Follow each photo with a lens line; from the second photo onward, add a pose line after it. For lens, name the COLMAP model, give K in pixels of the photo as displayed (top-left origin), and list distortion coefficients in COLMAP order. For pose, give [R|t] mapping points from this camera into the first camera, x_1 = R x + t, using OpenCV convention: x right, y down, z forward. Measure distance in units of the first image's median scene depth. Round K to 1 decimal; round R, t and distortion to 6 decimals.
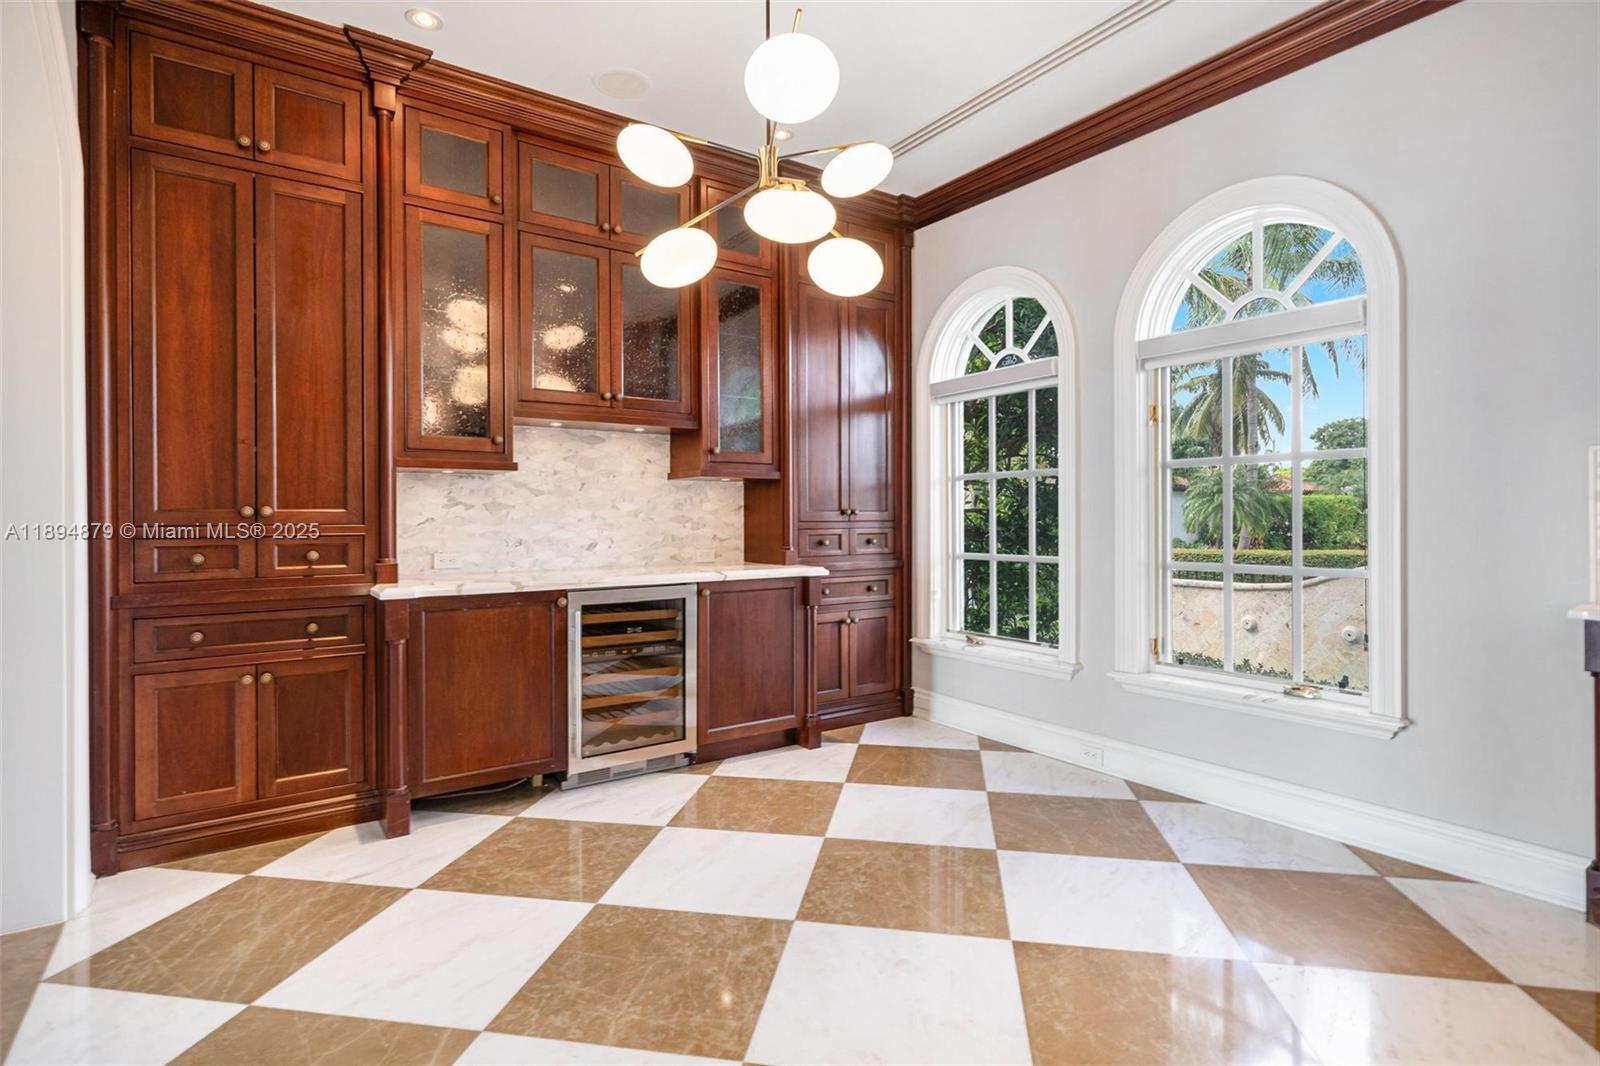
lens RADIAL K [[796.3, 0, 800.0], [0, 796.3, 533.0], [0, 0, 1]] dist [0.000662, 0.000098]
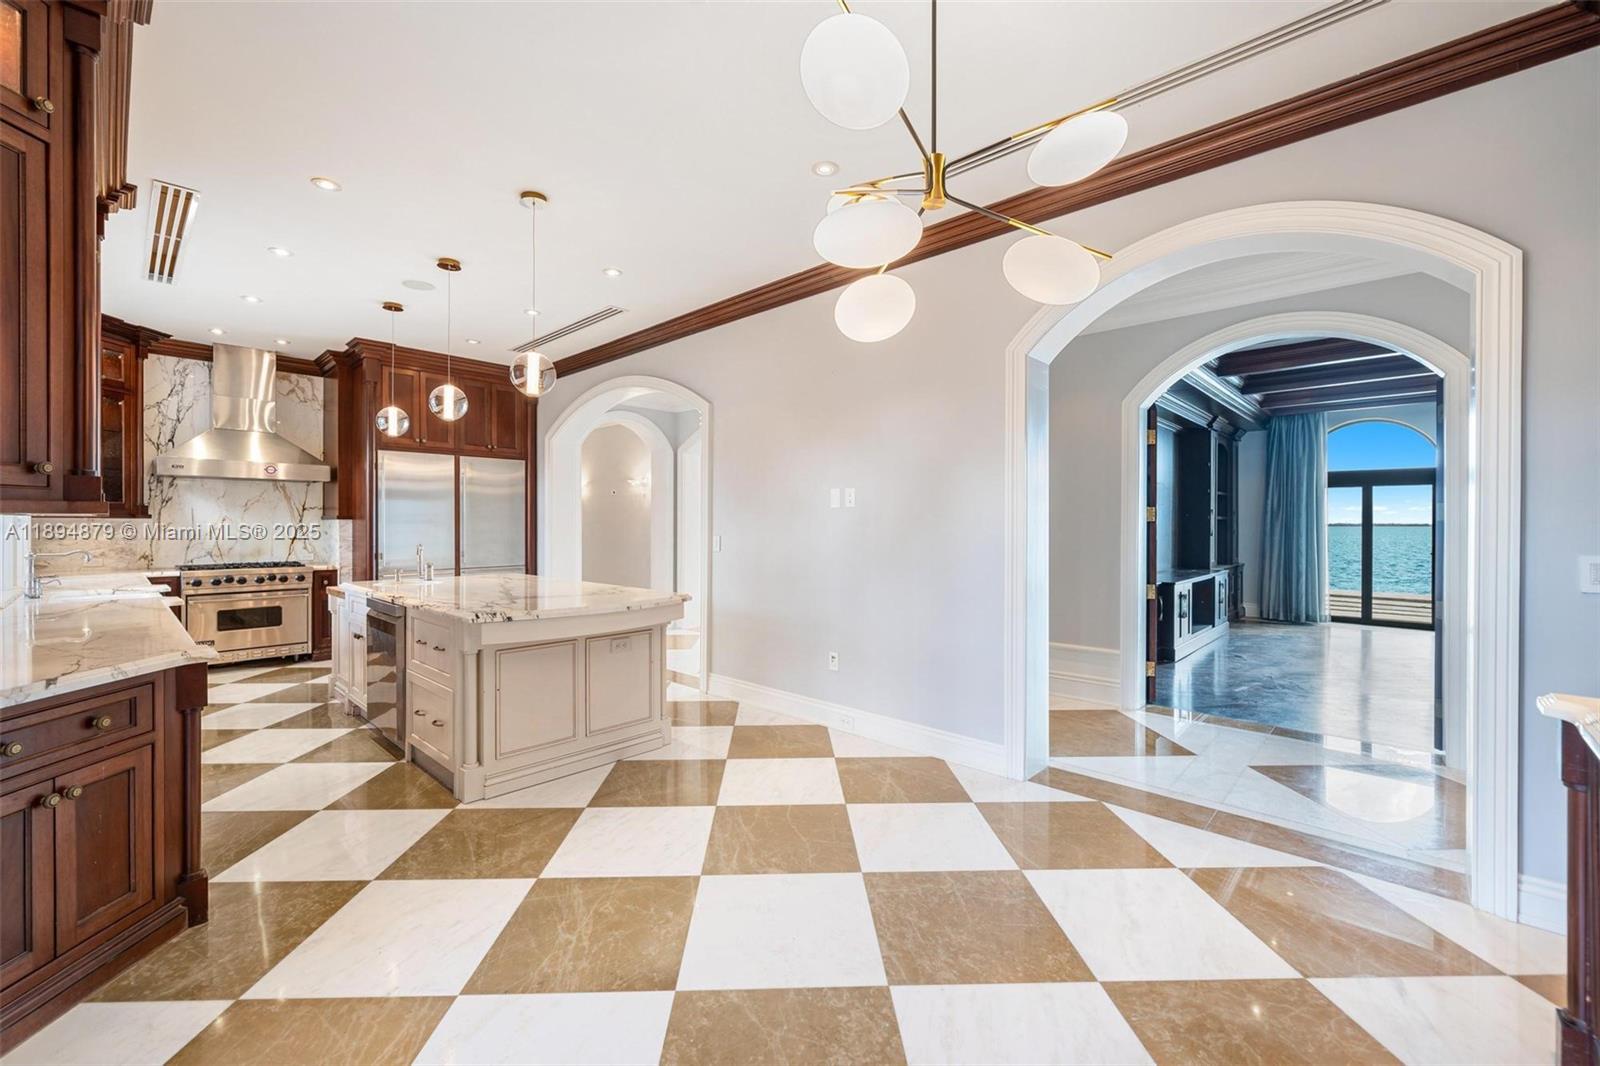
lens RADIAL K [[654.8, 0, 798.3], [0, 654.8, 520.3], [0, 0, 1]] dist [0.001470, -0.000069]
pose [[-0.978730, 0.003026, -0.205132, 0.235426], [0.000321, 0.999913, 0.013219, -0.090904], [0.205154, 0.012872, -0.978645, 1.552039]]
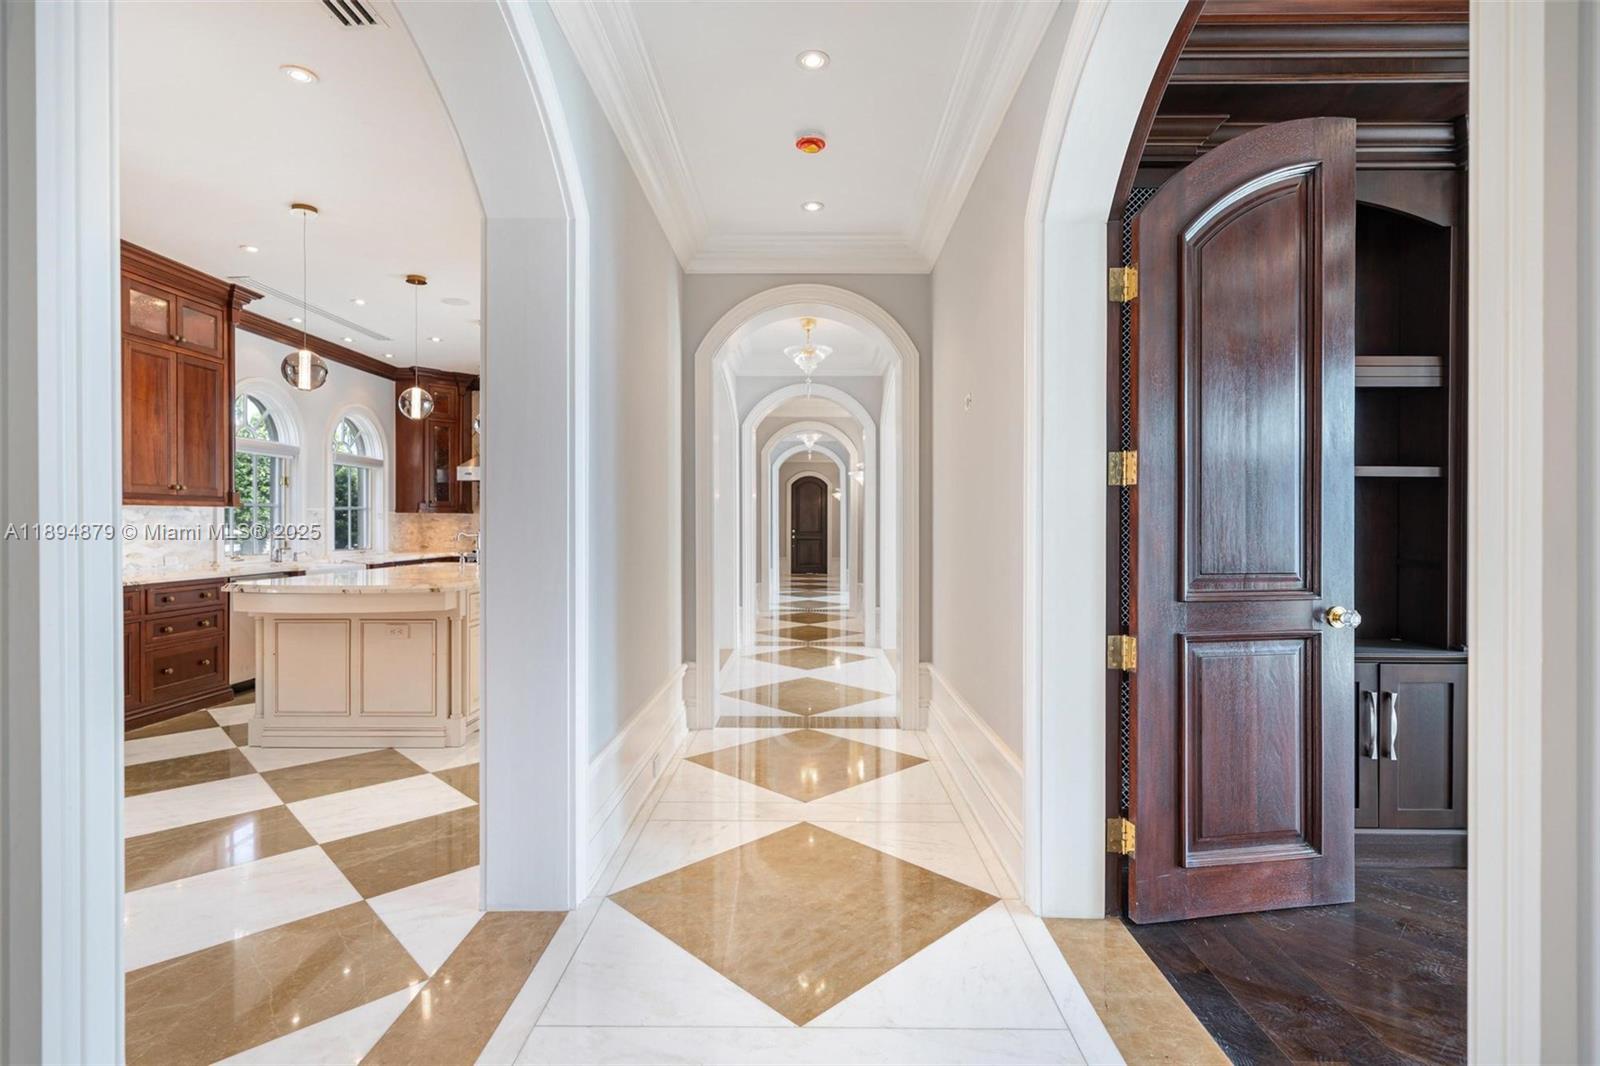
lens RADIAL K [[771.7, 0, 803.9], [0, 771.7, 525.4], [0, 0, 1]] dist [0.001546, 0.000267]
pose [[-0.812115, 0.005375, 0.583473, -1.326788], [0.014800, 0.999826, 0.011389, -0.032785], [-0.583310, 0.017884, -0.812053, 0.917672]]
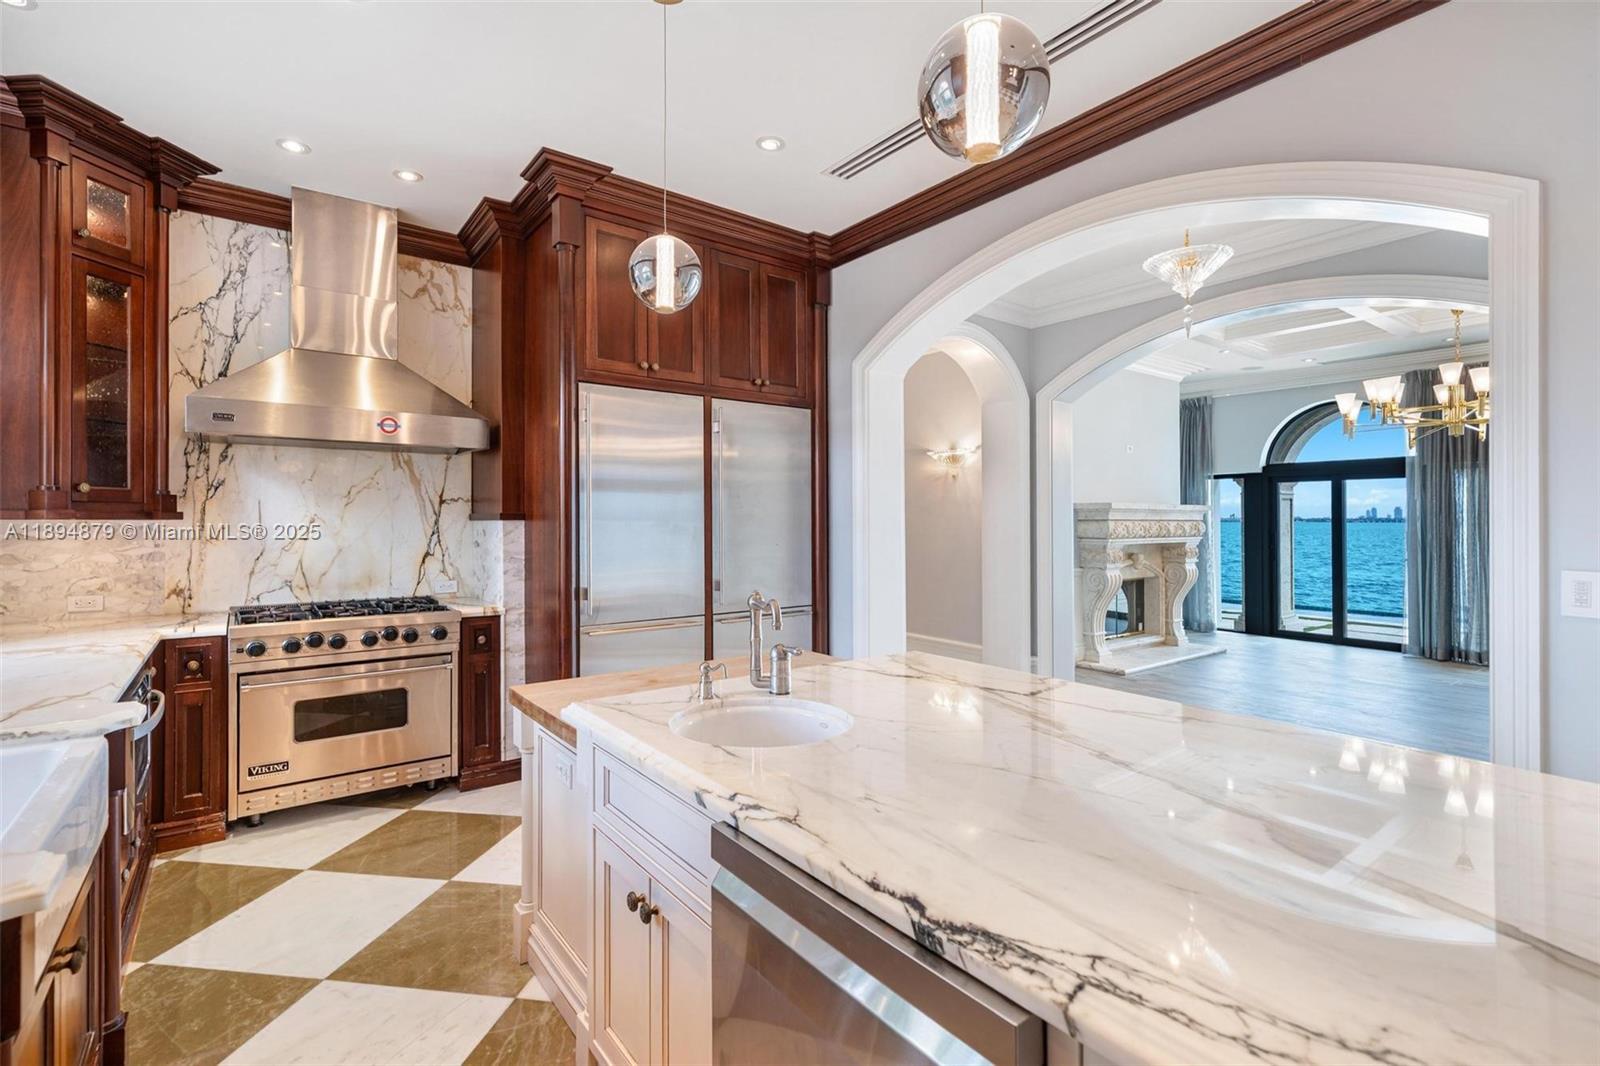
lens RADIAL K [[734.6, 0, 801.5], [0, 734.6, 513.7], [0, 0, 1]] dist [0.000699, 0.000265]
pose [[-0.999178, 0.004066, -0.040343, 0.872703], [0.003655, 0.999941, 0.010249, -0.088562], [0.040382, 0.010093, -0.999133, 0.299375]]
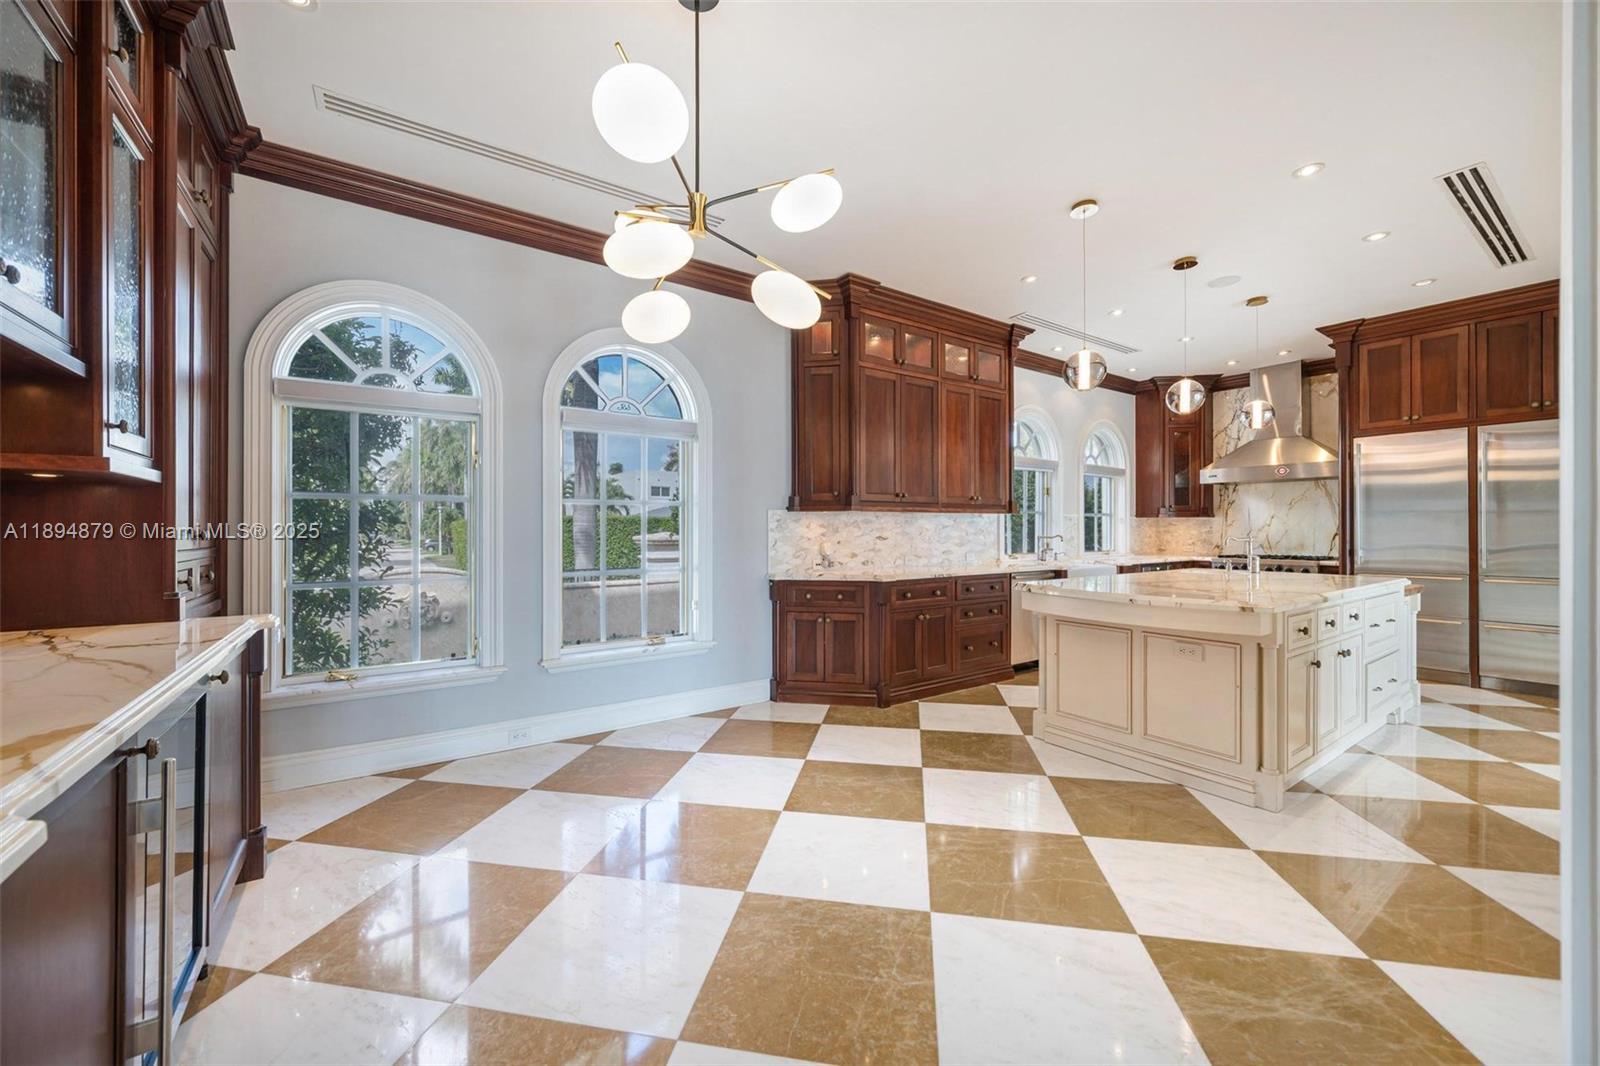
lens RADIAL K [[610.4, 0, 796.4], [0, 610.4, 530.7], [0, 0, 1]] dist [-0.002584, -0.000314]
pose [[0.004260, 0.005002, 0.999978, -0.787959], [0.018232, 0.999821, -0.005079, -0.029309], [-0.999825, 0.018253, 0.004168, 0.800778]]
